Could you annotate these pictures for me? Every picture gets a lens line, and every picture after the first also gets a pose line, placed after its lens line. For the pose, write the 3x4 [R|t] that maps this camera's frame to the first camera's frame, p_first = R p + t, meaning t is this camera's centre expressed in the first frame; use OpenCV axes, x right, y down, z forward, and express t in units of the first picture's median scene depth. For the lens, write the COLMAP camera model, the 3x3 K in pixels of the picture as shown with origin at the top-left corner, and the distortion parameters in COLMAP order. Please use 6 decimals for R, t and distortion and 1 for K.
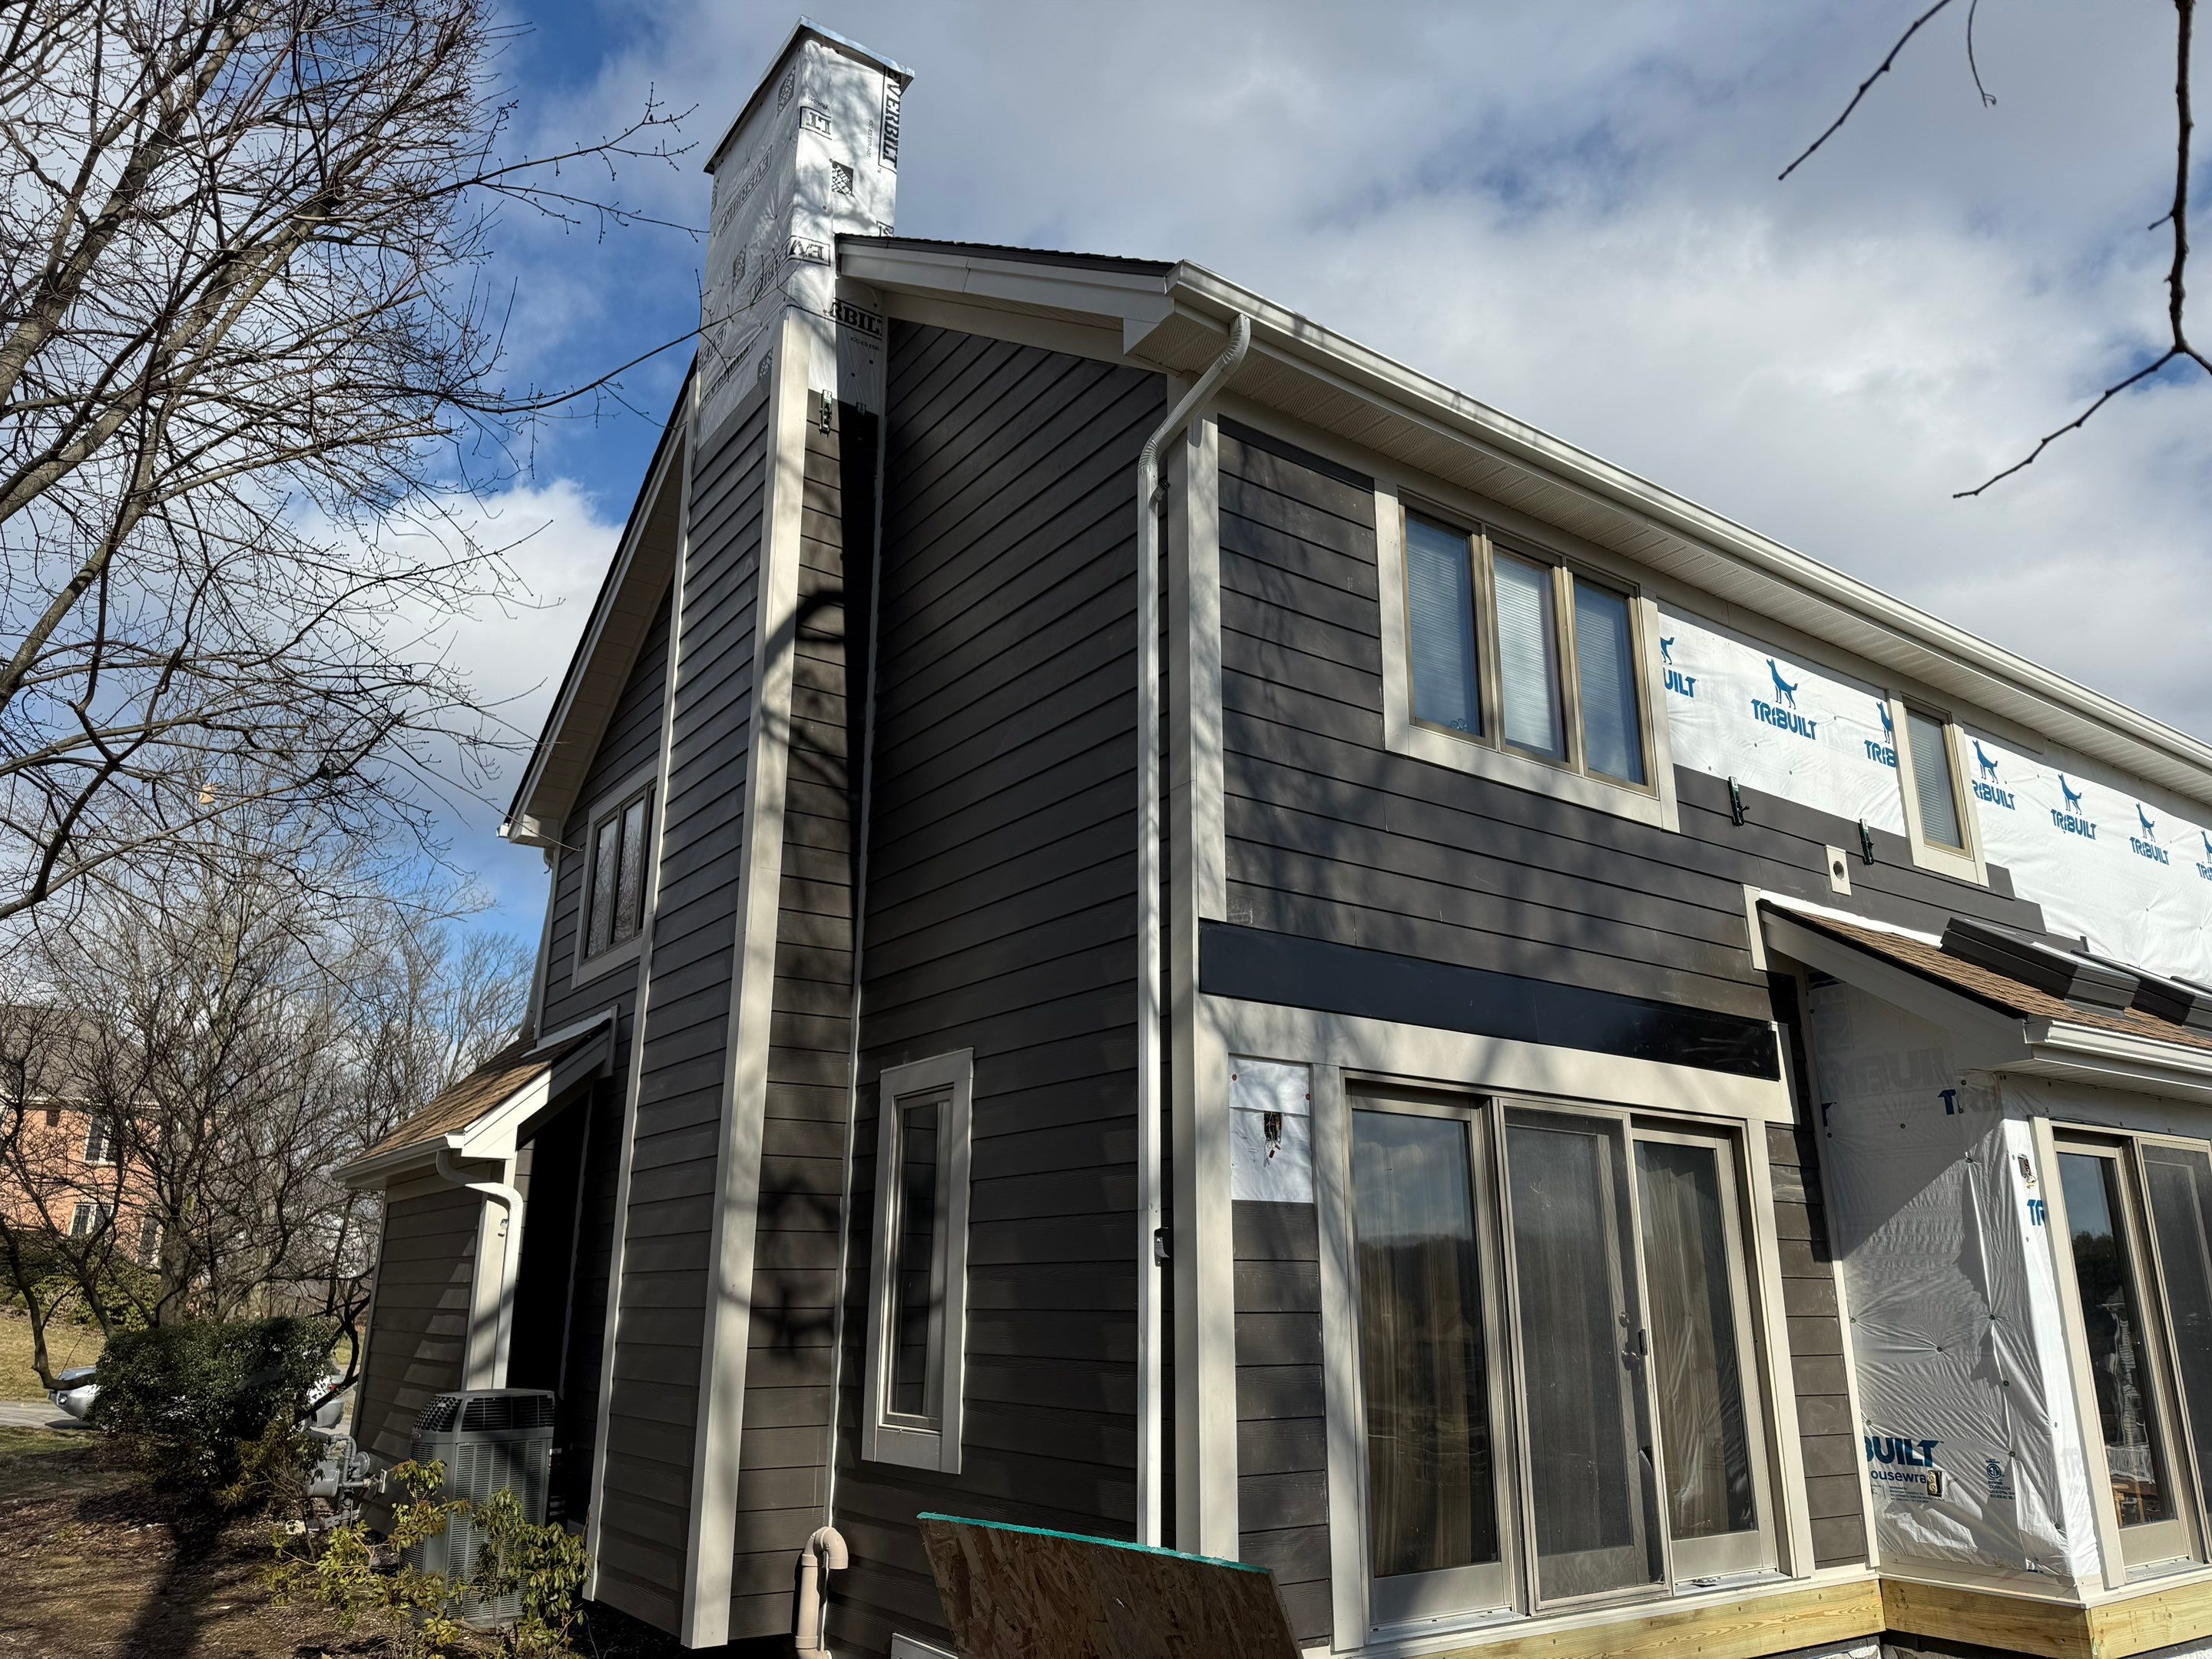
lens RADIAL K [[1576.4, 0, 1106.0], [0, 1576.4, 829.5], [0, 0, 1]] dist [-0.005766, -0.006199]
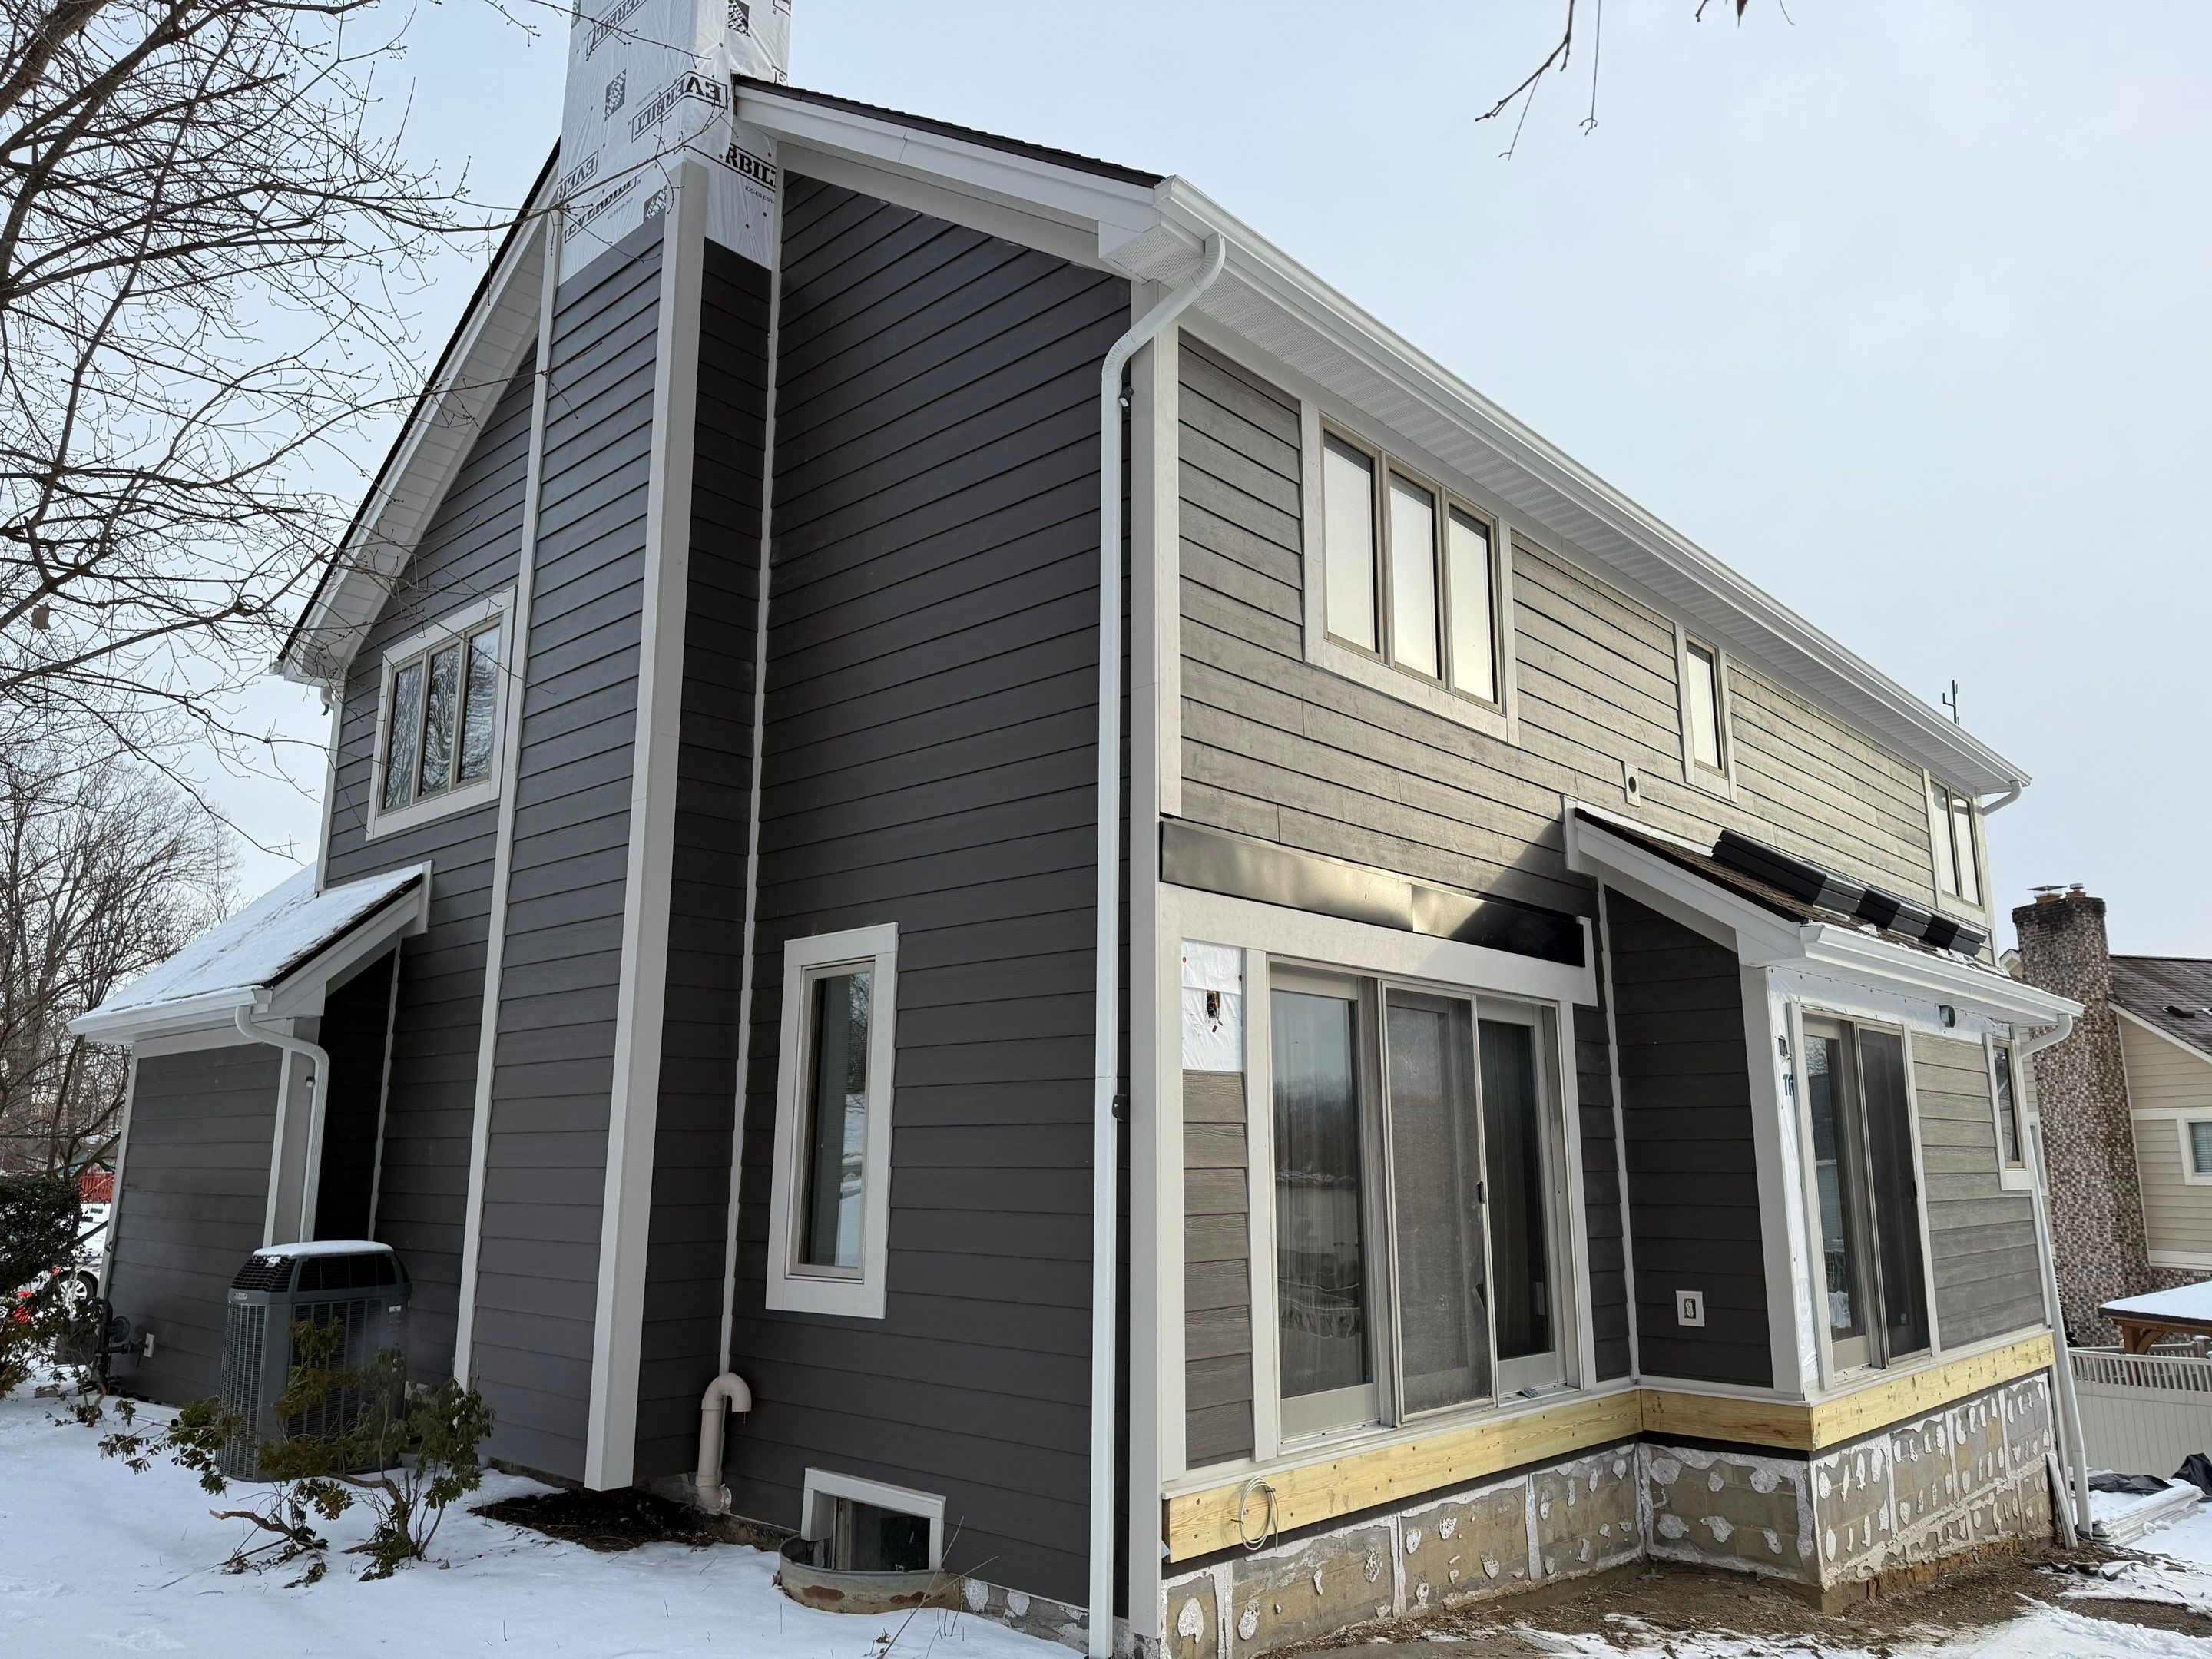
lens RADIAL K [[1608.4, 0, 1106.0], [0, 1608.4, 829.5], [0, 0, 1]] dist [-0.007233, -0.002249]
pose [[0.976617, 0.039344, 0.211356, -0.173214], [-0.057875, 0.994933, 0.082216, -0.016942], [-0.207050, -0.092526, 0.973945, -0.052494]]
